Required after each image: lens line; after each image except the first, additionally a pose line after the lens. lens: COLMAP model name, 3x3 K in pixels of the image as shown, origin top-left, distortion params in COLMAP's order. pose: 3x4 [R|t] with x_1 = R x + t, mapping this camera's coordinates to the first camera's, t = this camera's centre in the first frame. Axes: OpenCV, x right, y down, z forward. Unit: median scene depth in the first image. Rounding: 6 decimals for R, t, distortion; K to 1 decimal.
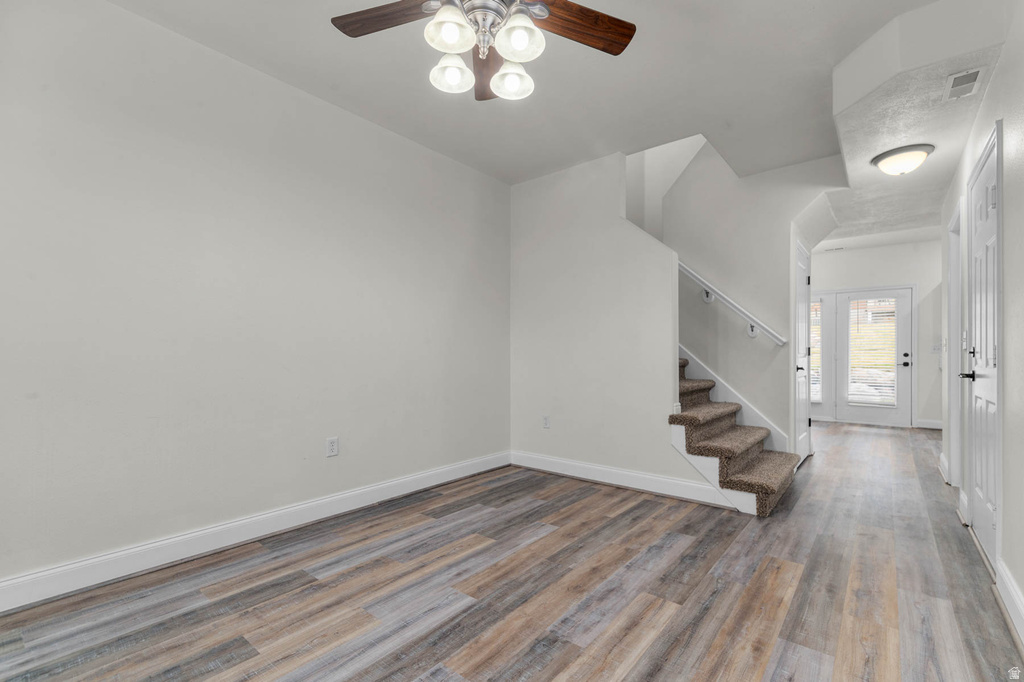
lens RADIAL K [[482.7, 0, 509.4], [0, 482.7, 354.9], [0, 0, 1]] dist [0.016296, -0.000233]
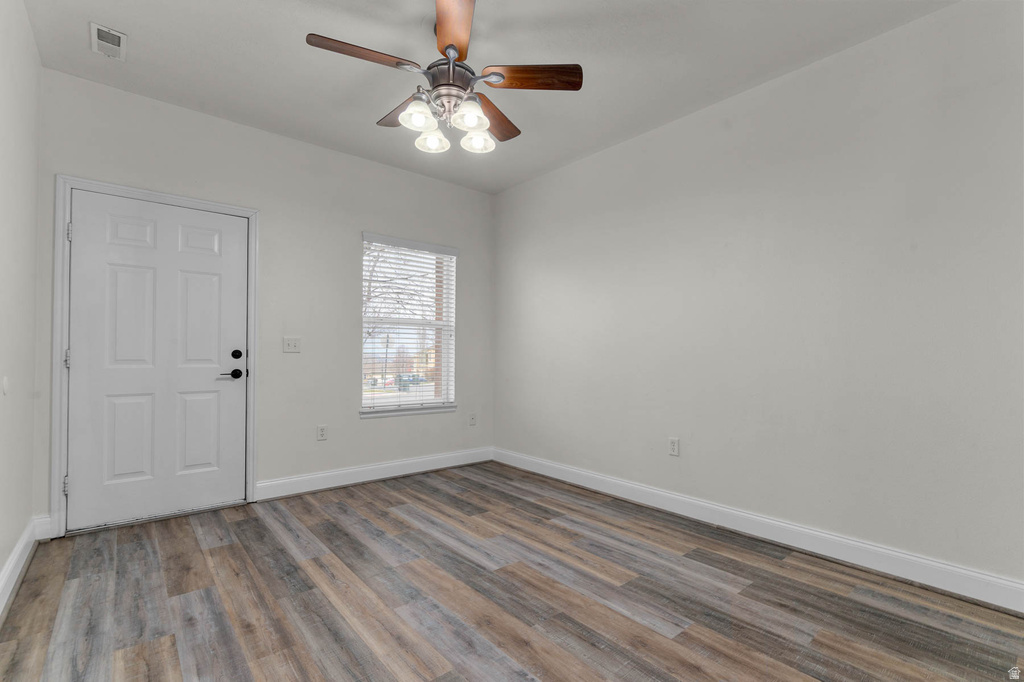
lens RADIAL K [[466.8, 0, 512.8], [0, 466.8, 359.4], [0, 0, 1]] dist [0.013031, 0.000196]
pose [[-0.215574, 0.002092, -0.976485, 0.835777], [-0.003702, 0.999989, 0.002960, 0.003084], [0.976480, 0.004253, -0.215564, 1.072100]]
